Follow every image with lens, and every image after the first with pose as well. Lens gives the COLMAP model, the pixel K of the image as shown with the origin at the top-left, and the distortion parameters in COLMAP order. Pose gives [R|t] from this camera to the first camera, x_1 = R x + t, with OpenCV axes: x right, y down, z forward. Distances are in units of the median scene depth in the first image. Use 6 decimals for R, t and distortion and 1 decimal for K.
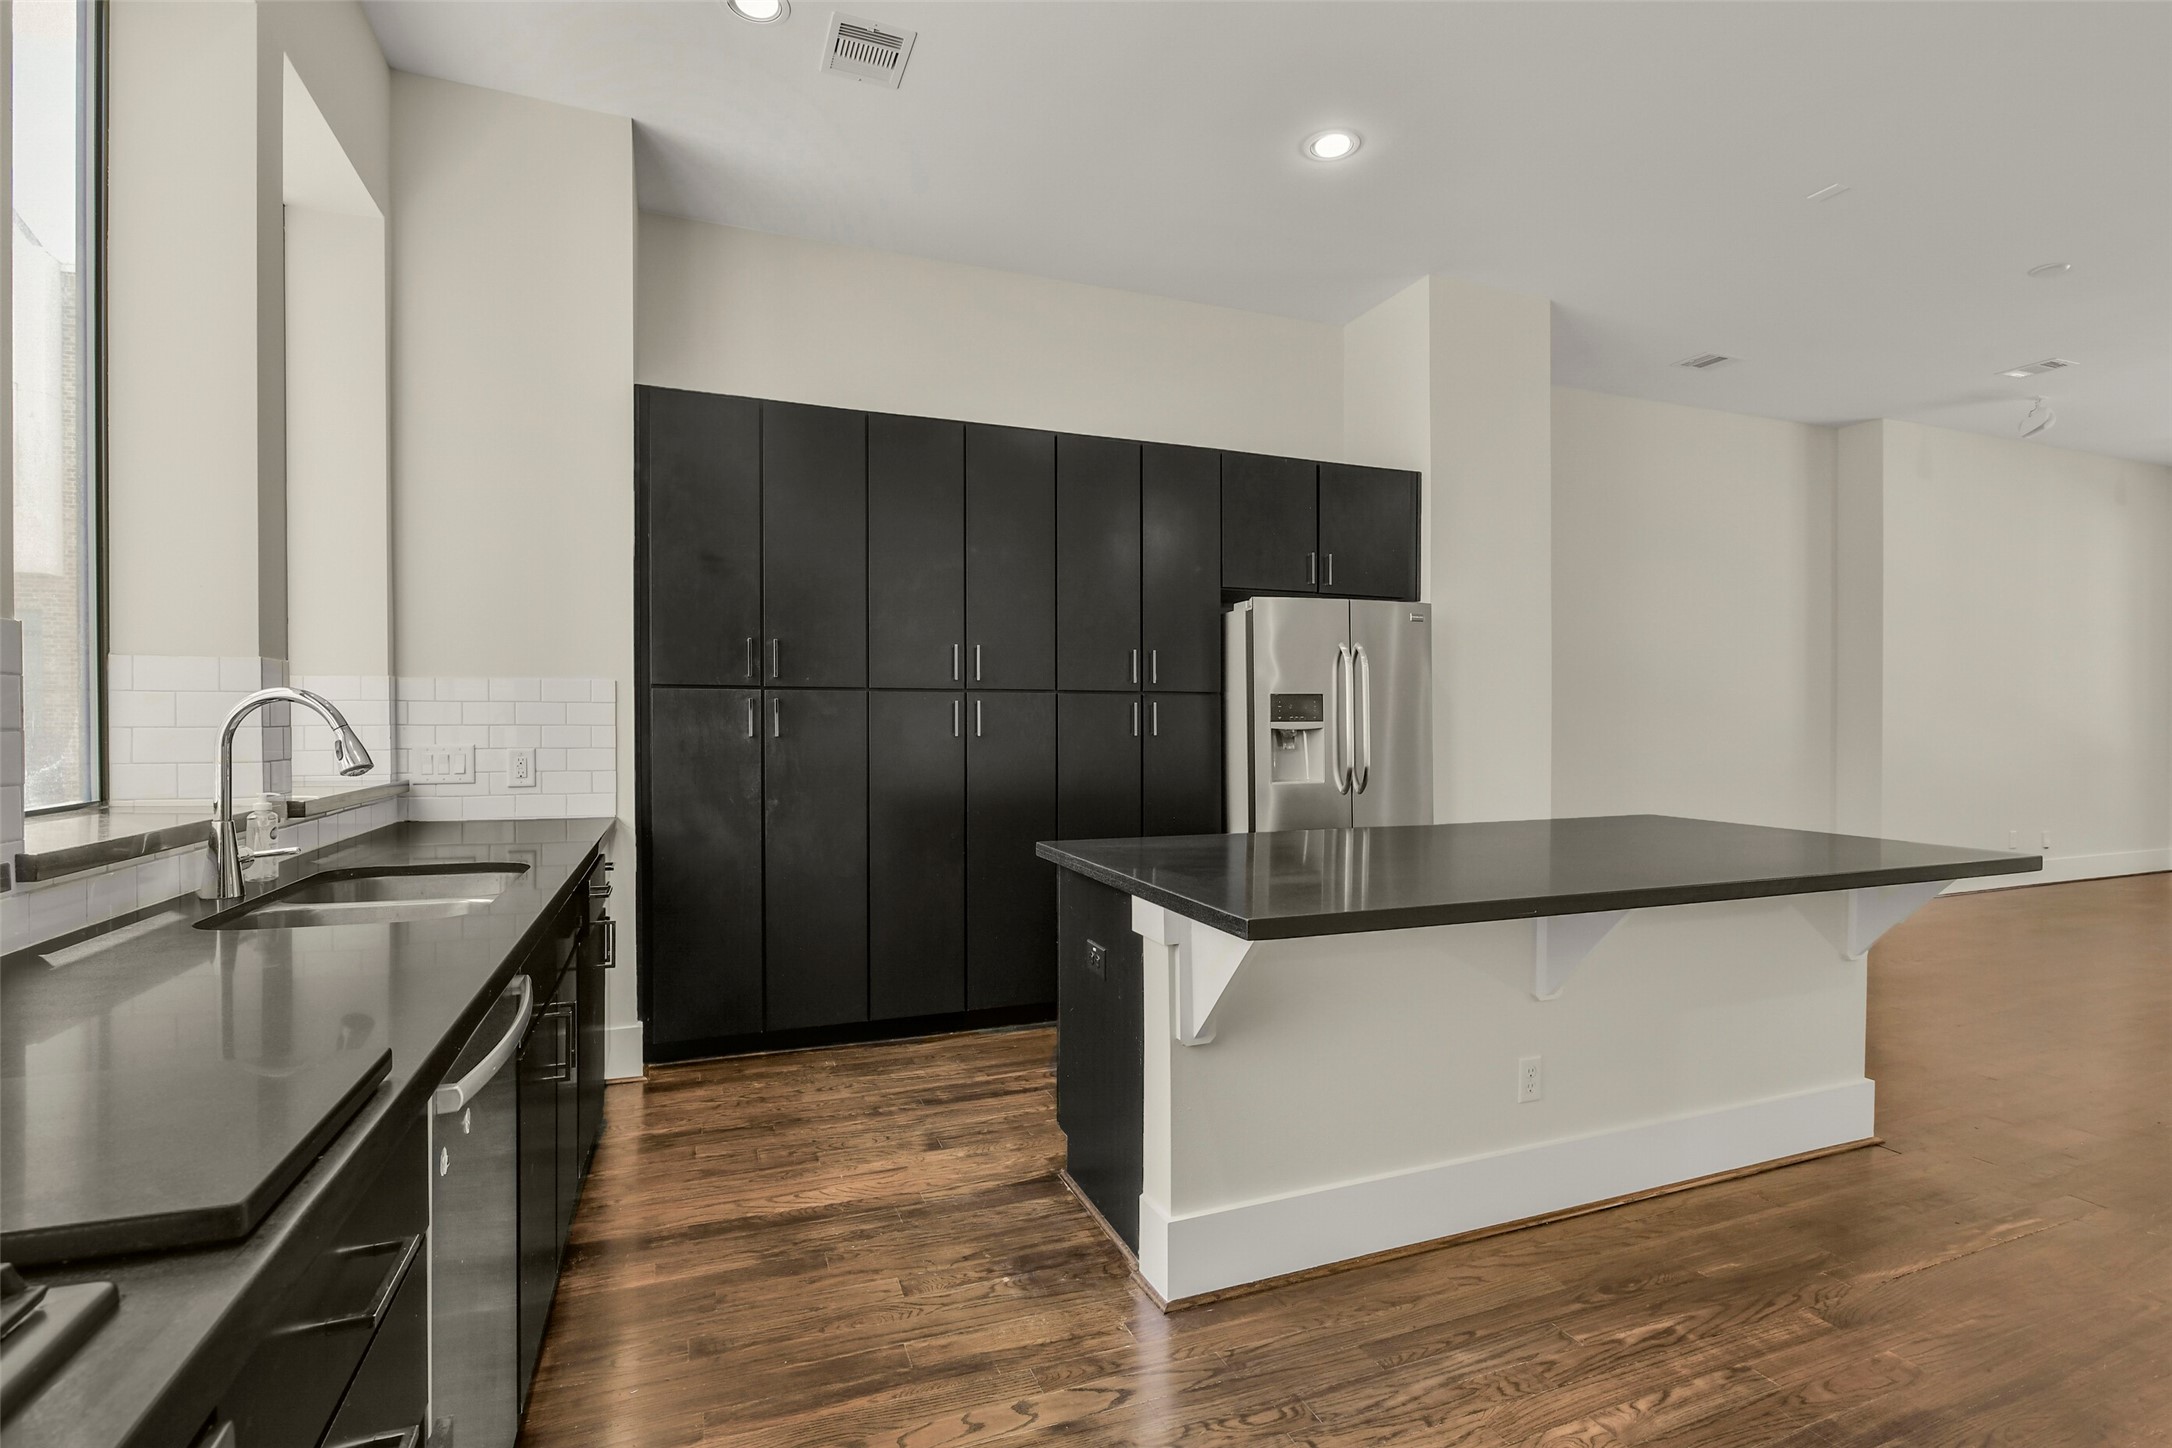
lens RADIAL K [[1027.5, 0, 1086.0], [0, 1027.5, 724.0], [0, 0, 1]] dist [-0.004049, -0.000329]
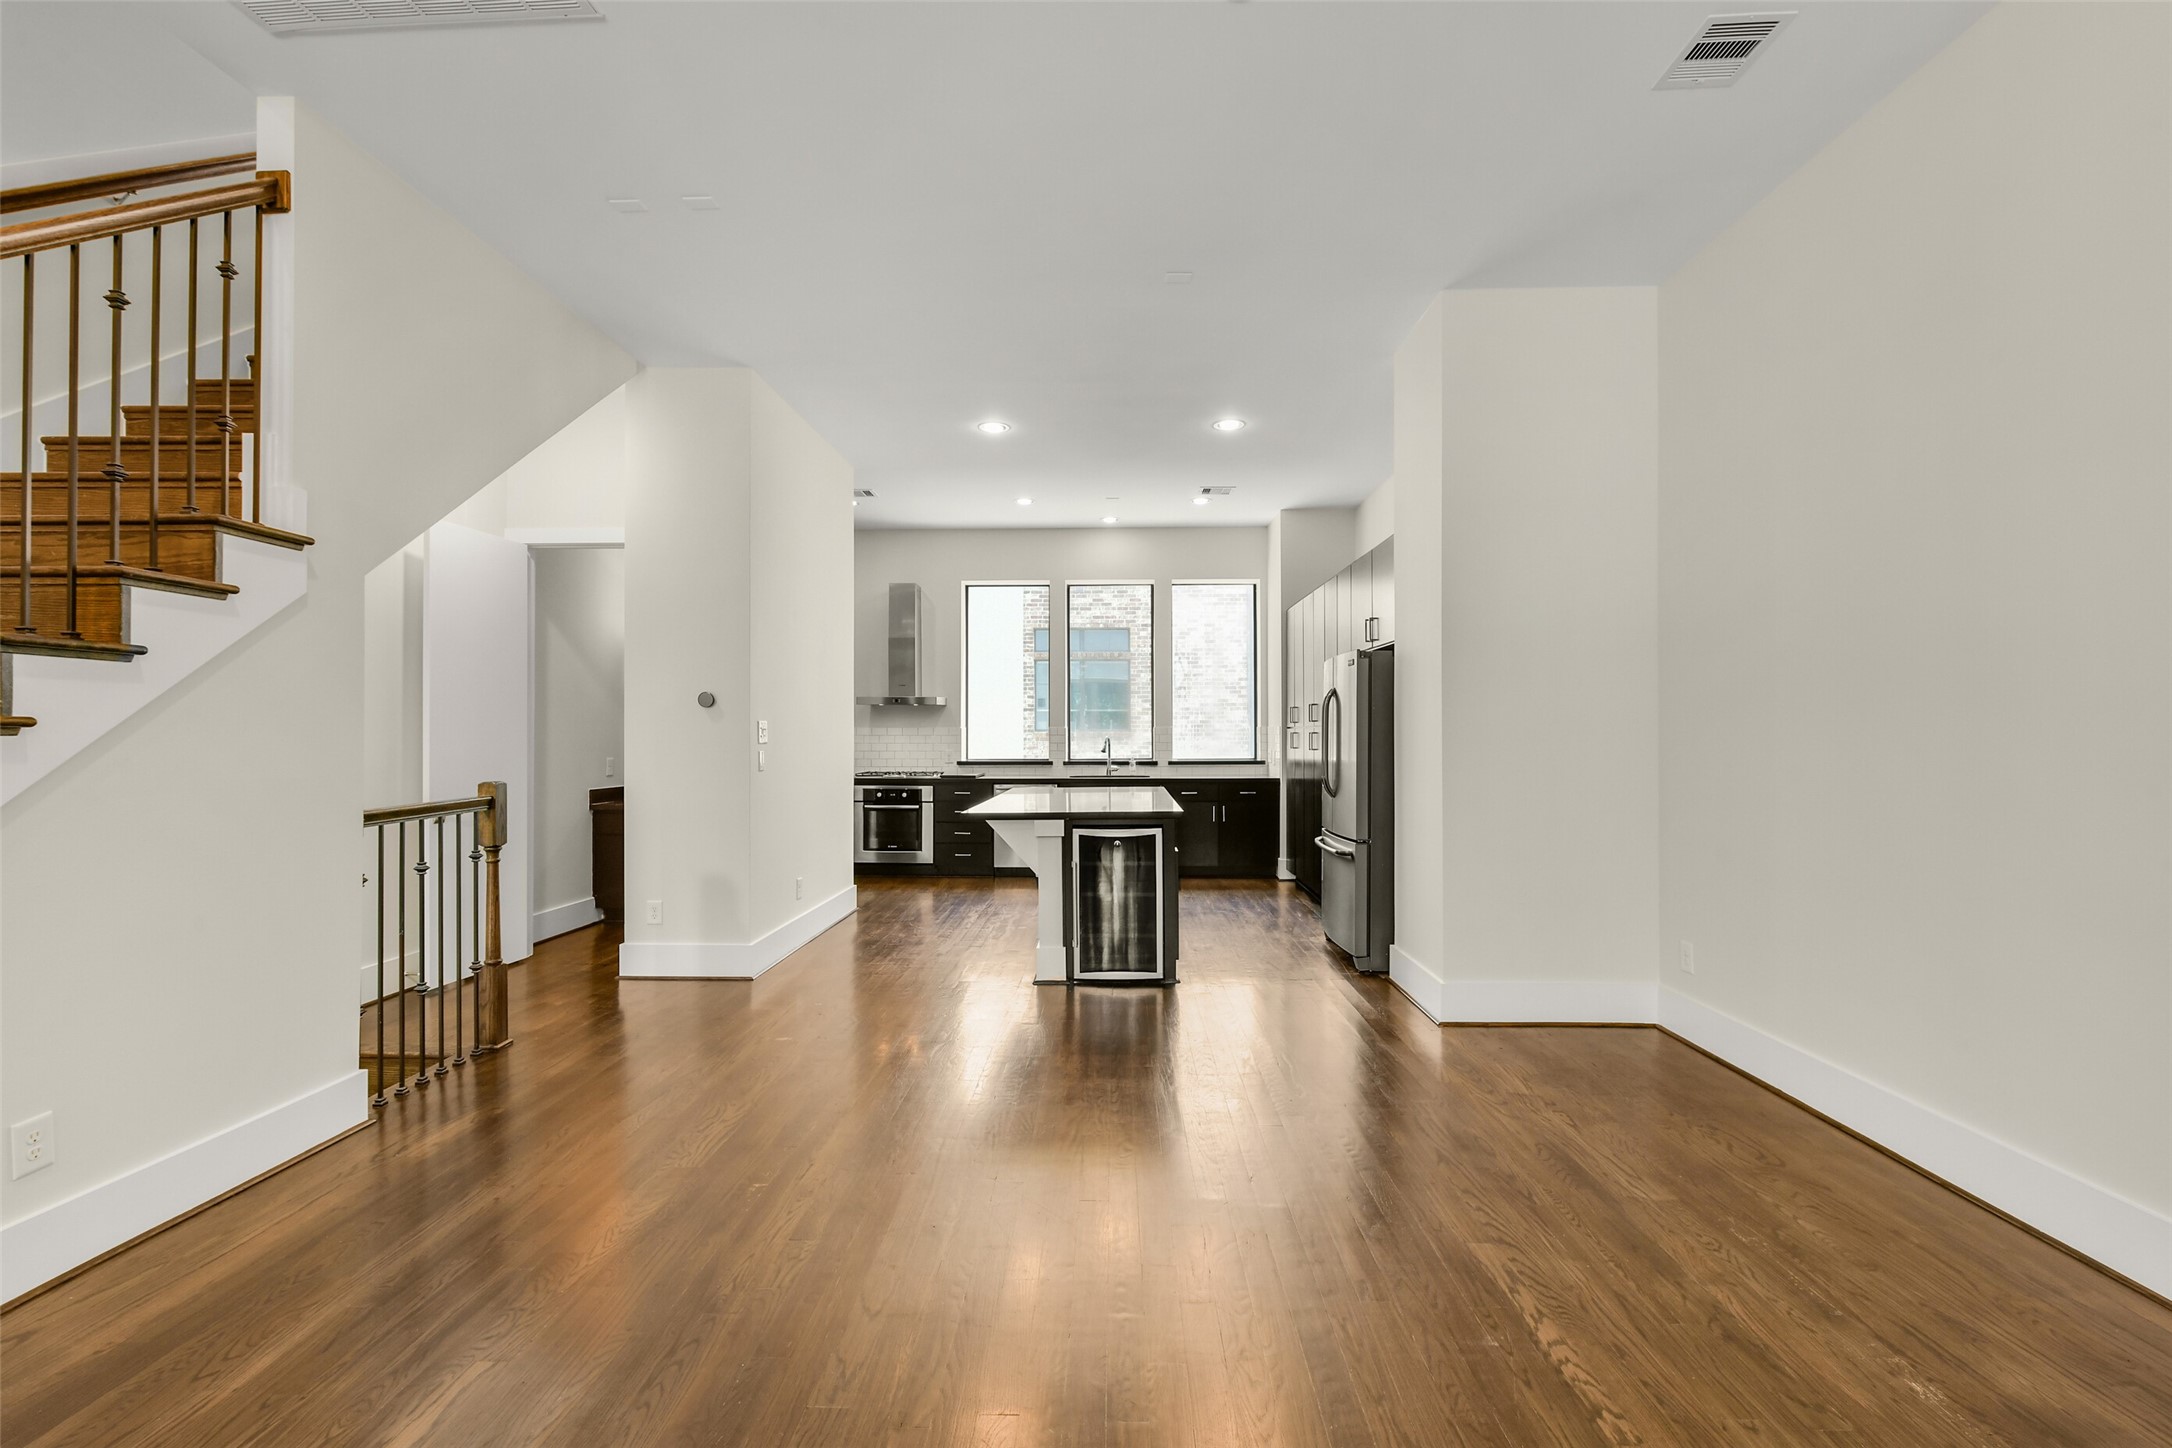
lens RADIAL K [[935.0, 0, 1086.0], [0, 935.0, 724.0], [0, 0, 1]] dist [0.002885, 0.000077]
pose [[-0.396826, -0.010648, -0.917832, 2.108926], [-0.000414, 0.999935, -0.011421, -0.022535], [0.917894, -0.004152, -0.396804, 1.631513]]
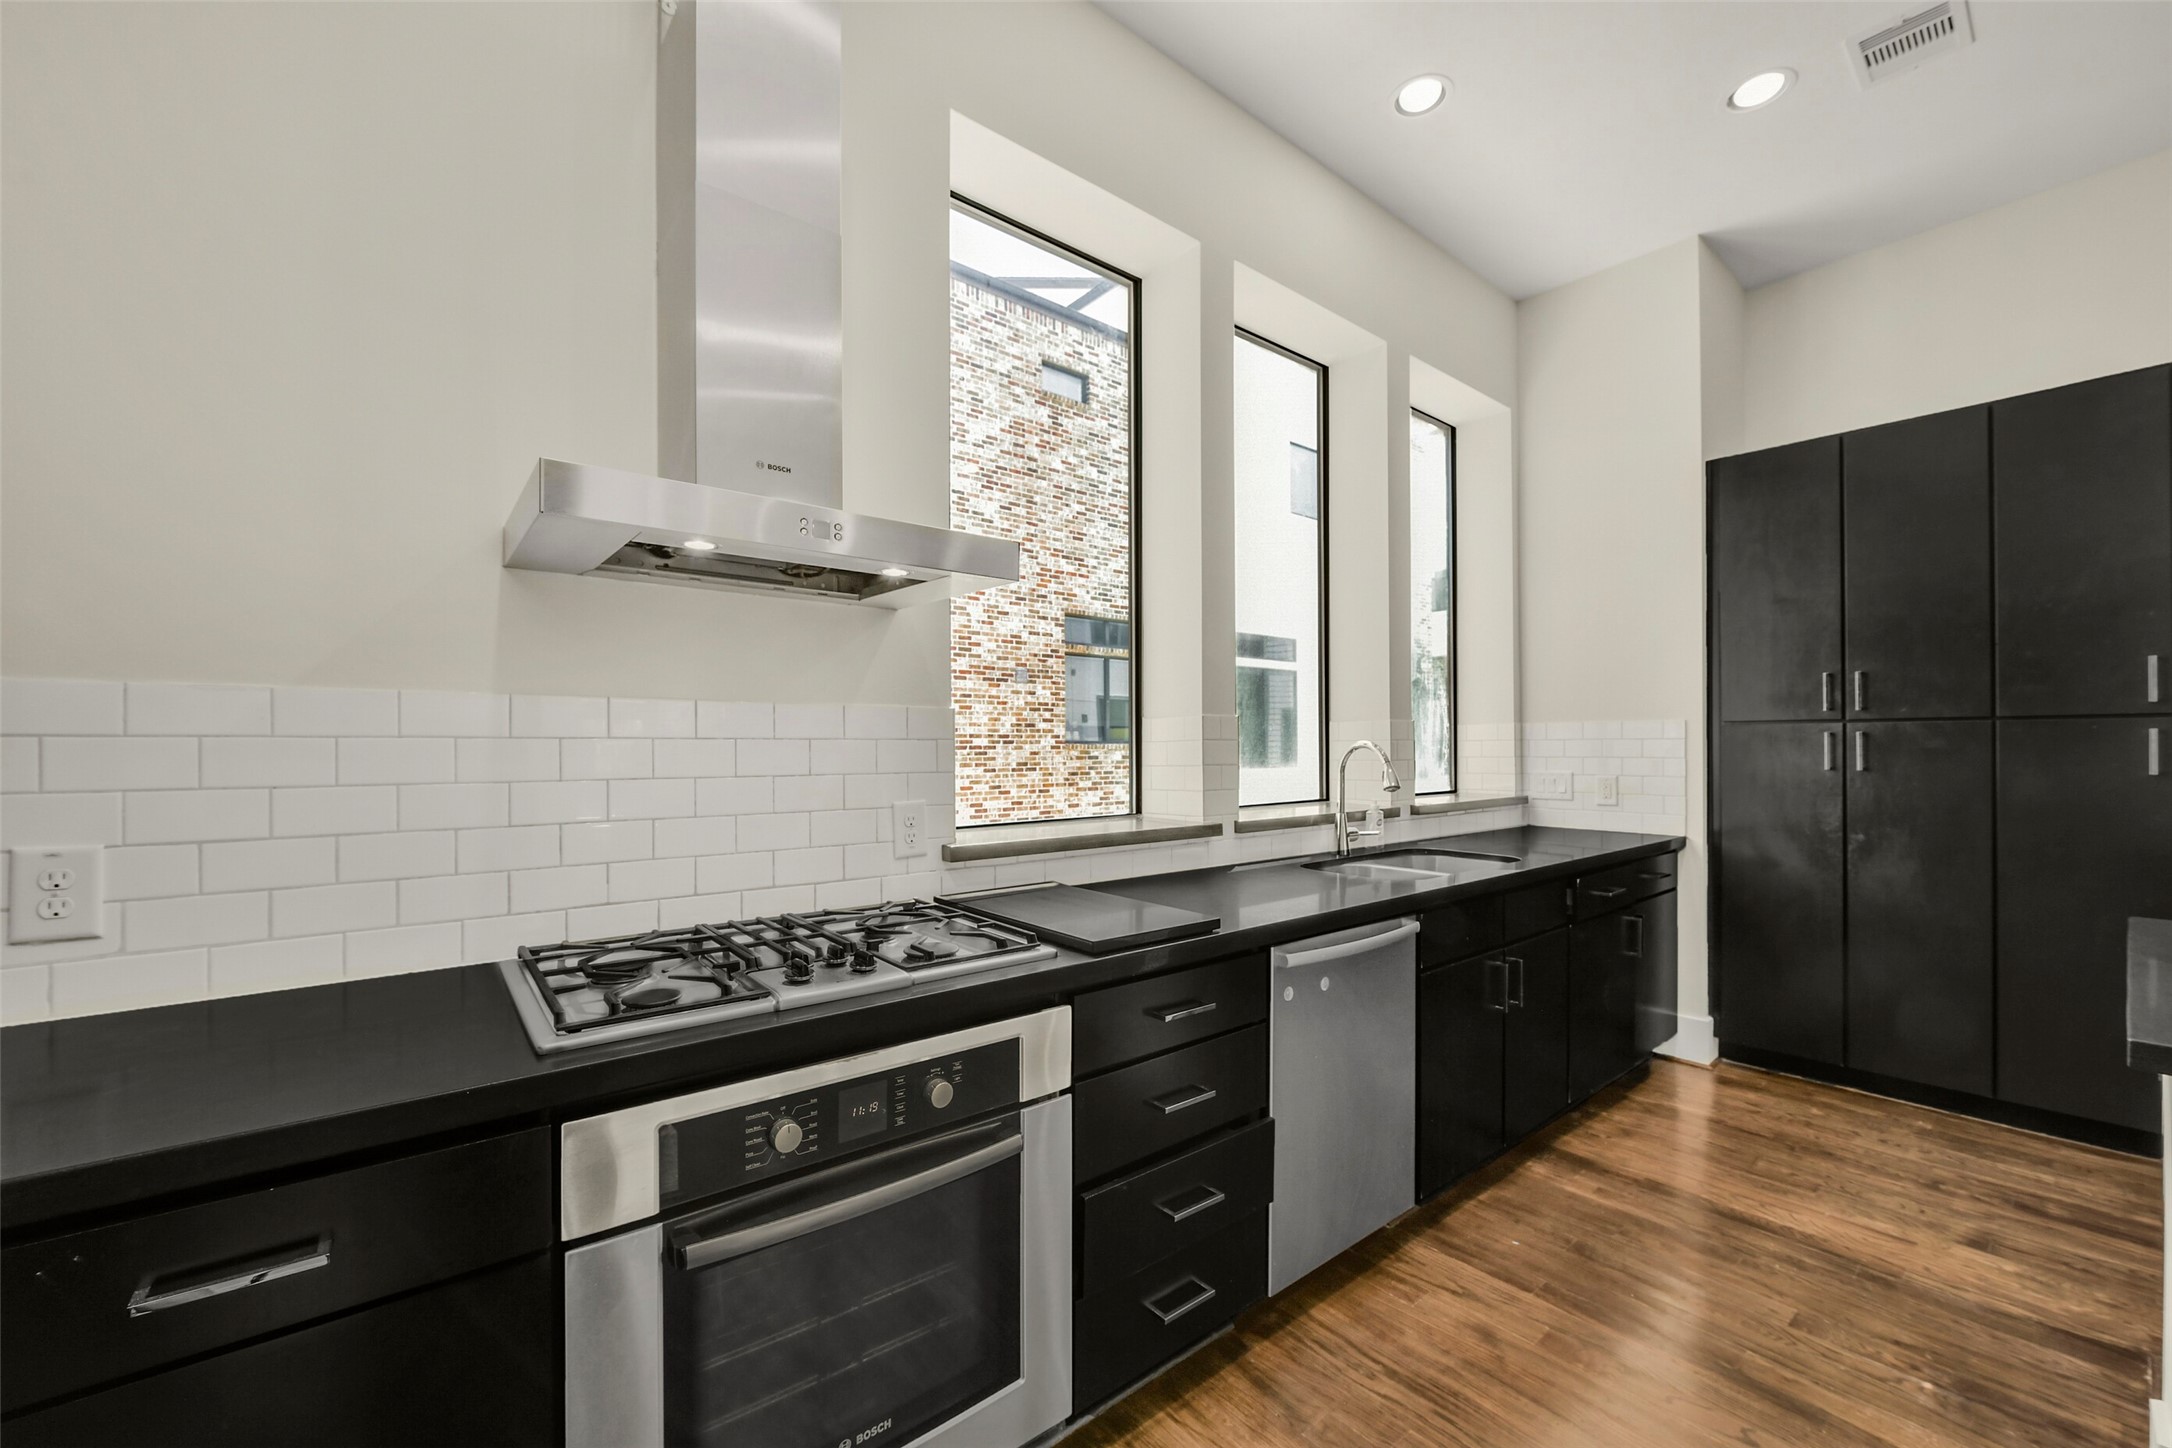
lens RADIAL K [[859.1, 0, 1086.8], [0, 859.1, 742.5], [0, 0, 1]] dist [-0.003822, -0.000363]
pose [[0.310426, -0.008689, -0.950558, 0.282757], [0.003670, 0.999962, -0.007942, -0.012082], [0.950591, -0.001024, 0.310446, 0.048963]]
